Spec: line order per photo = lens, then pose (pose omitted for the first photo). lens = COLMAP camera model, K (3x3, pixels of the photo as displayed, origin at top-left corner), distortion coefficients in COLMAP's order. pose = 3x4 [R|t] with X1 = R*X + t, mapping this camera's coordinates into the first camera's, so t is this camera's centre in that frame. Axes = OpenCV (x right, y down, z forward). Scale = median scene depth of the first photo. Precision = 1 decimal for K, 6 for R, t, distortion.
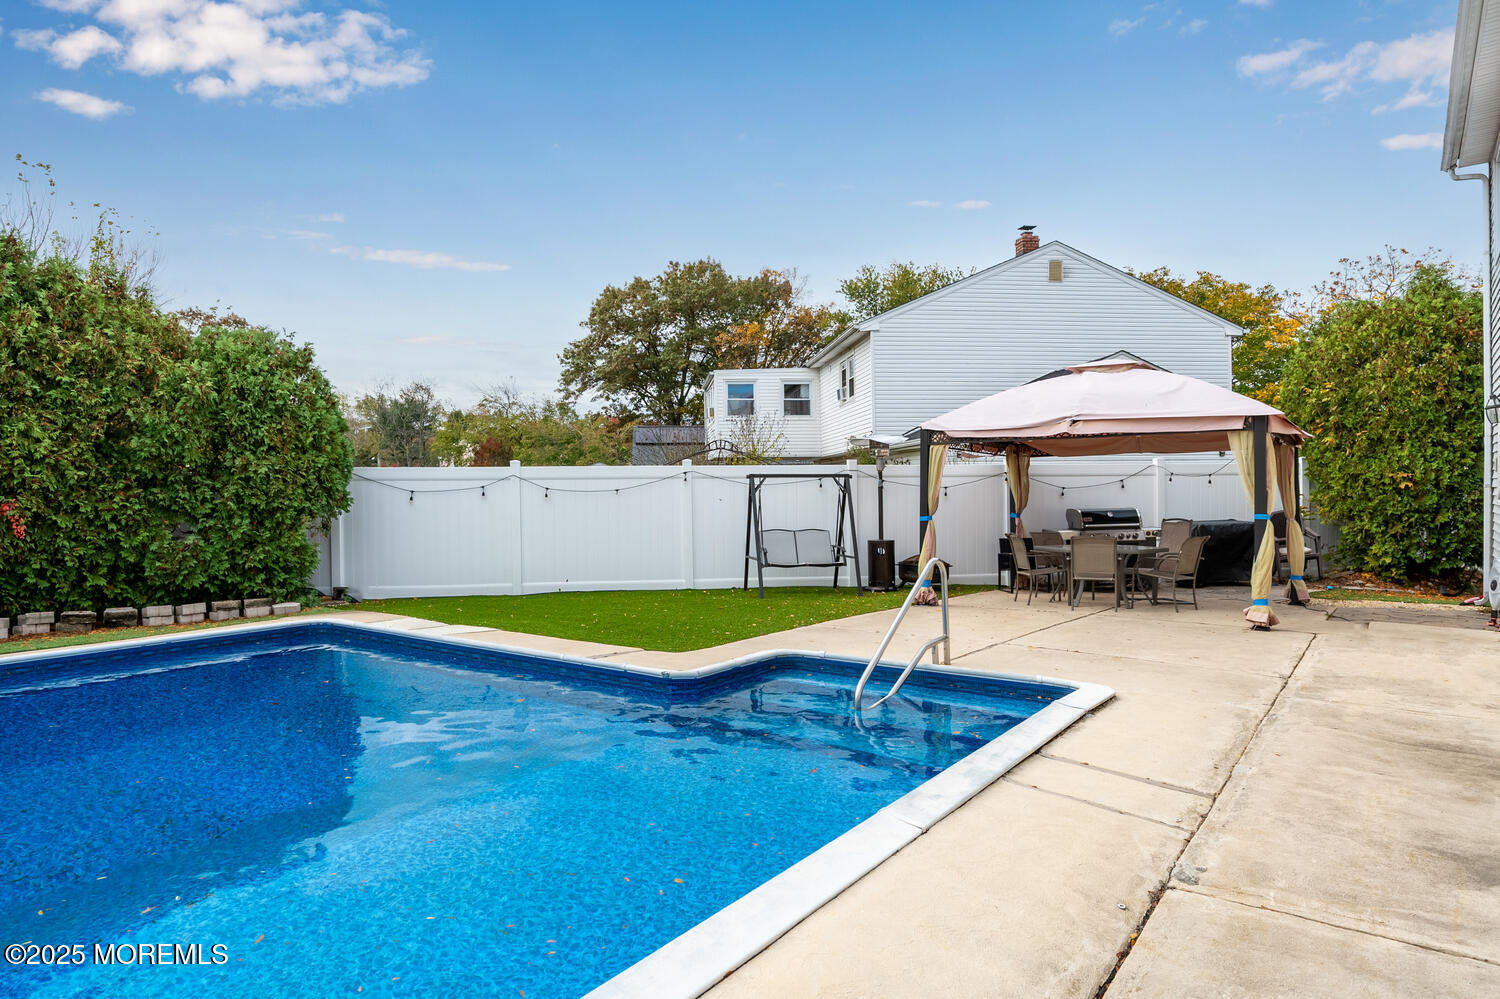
lens RADIAL K [[878.0, 0, 779.9], [0, 878.0, 490.3], [0, 0, 1]] dist [-0.027358, 0.002498]
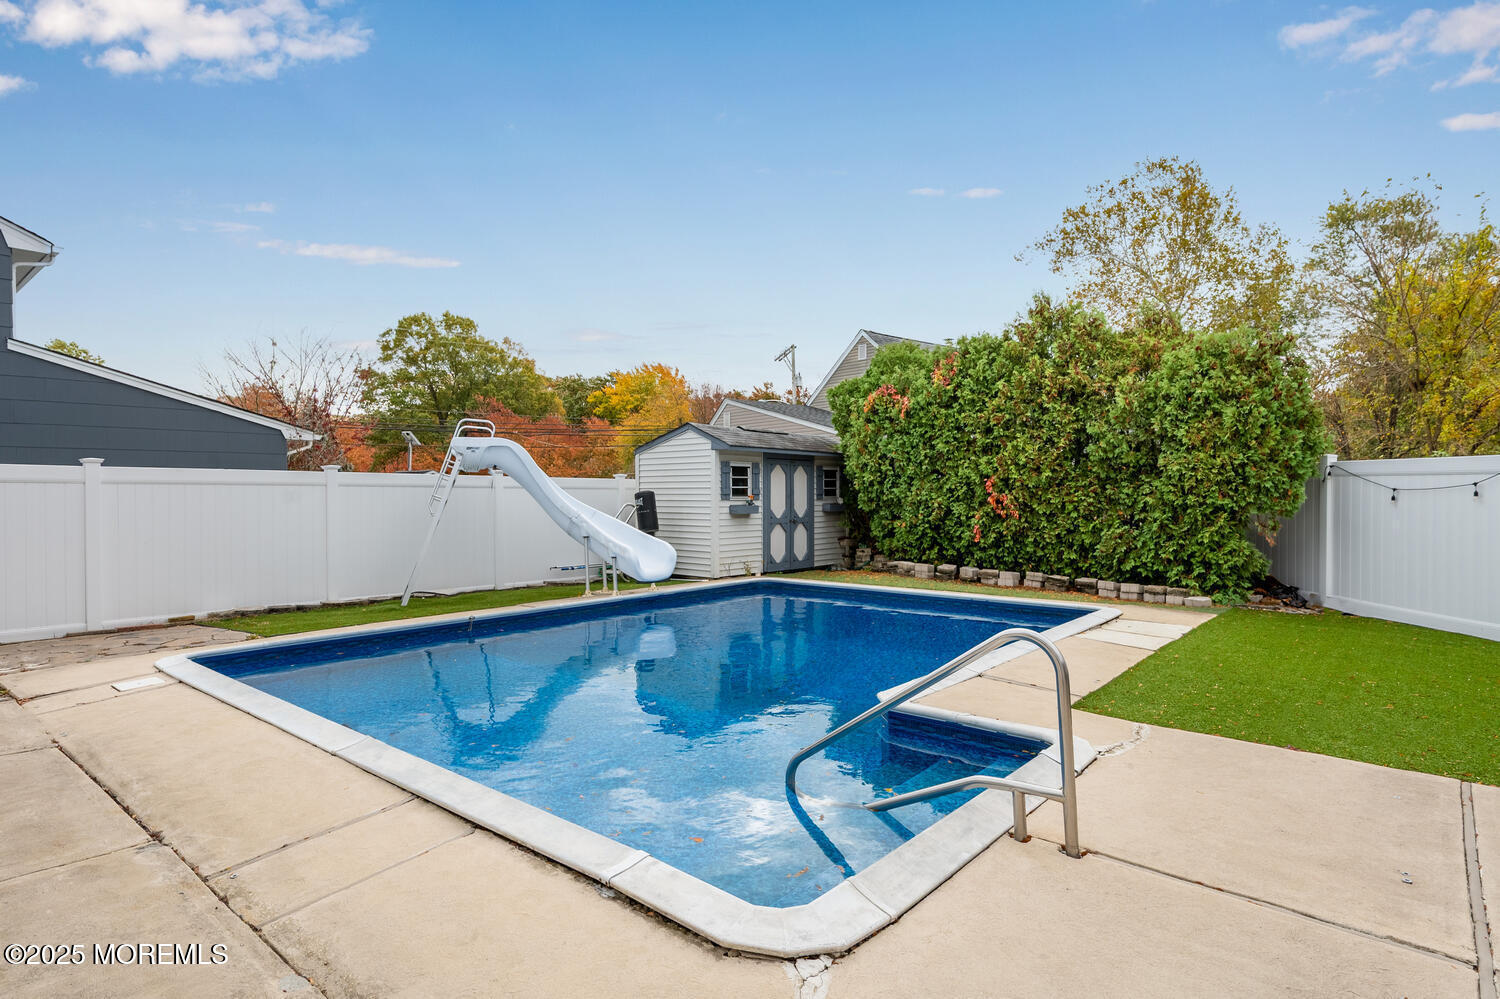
lens RADIAL K [[797.9, 0, 749.1], [0, 797.9, 494.6], [0, 0, 1]] dist [-0.001863, 0.000218]
pose [[-0.089740, 0.016135, -0.995834, 0.381797], [0.001010, 0.999870, 0.016109, -0.006656], [0.995965, 0.000439, -0.089745, 0.503127]]
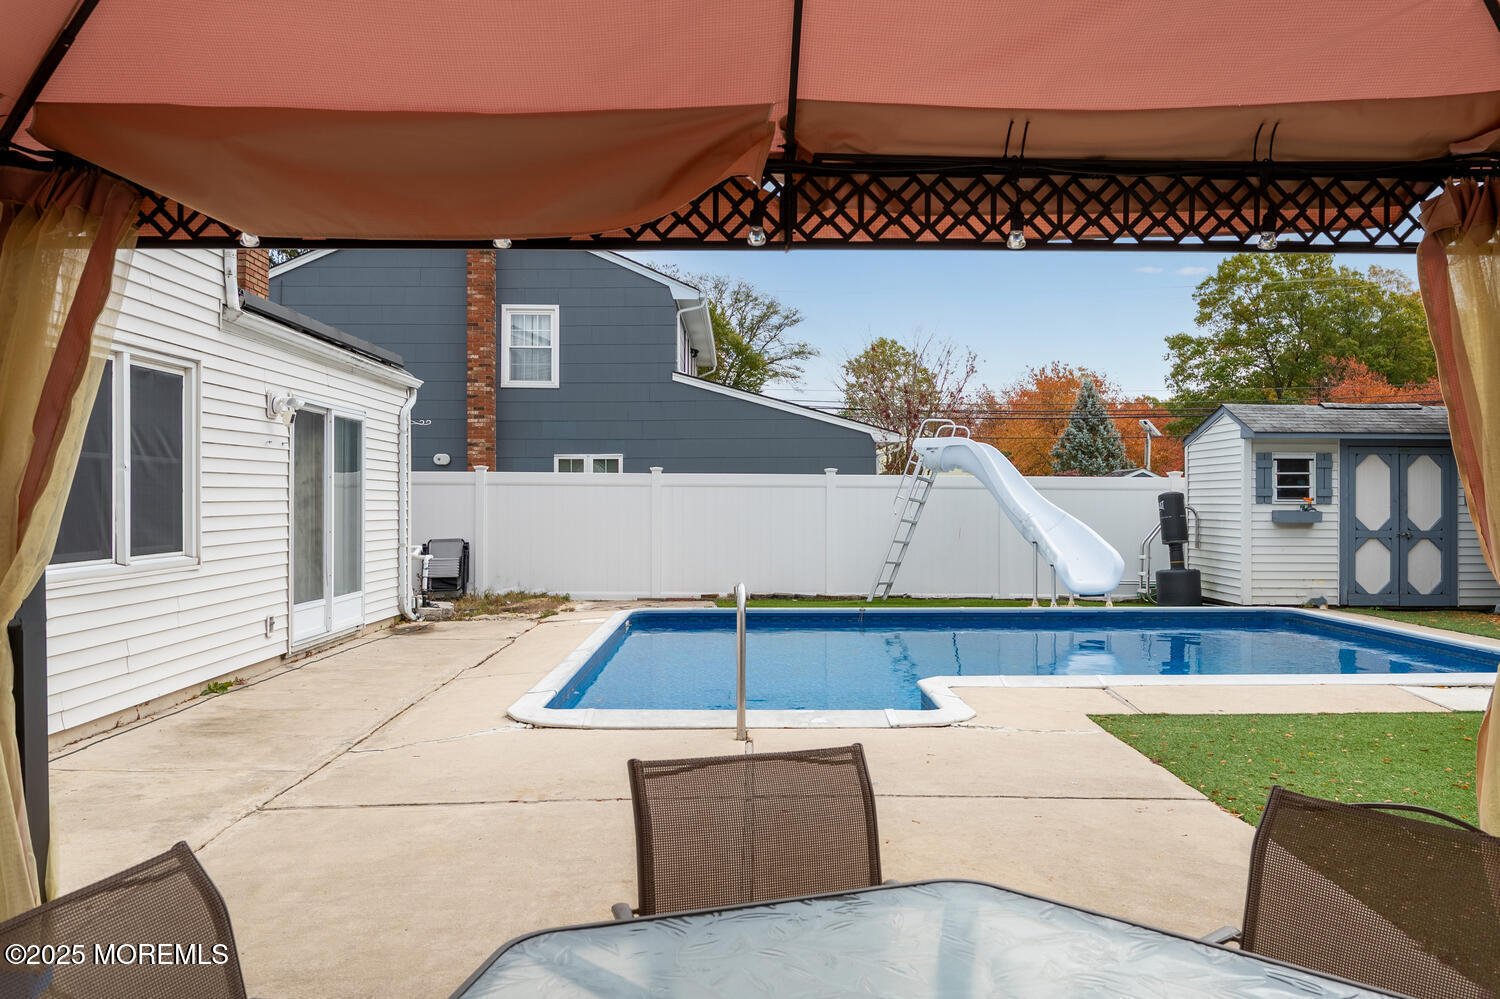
lens RADIAL K [[1119.8, 0, 752.1], [0, 1119.8, 496.7], [0, 0, 1]] dist [0.012959, -0.003443]
pose [[-0.806102, 0.011038, -0.591673, 0.416202], [0.008403, 0.999939, 0.007206, -0.001878], [0.591717, 0.000837, -0.806146, 0.990178]]
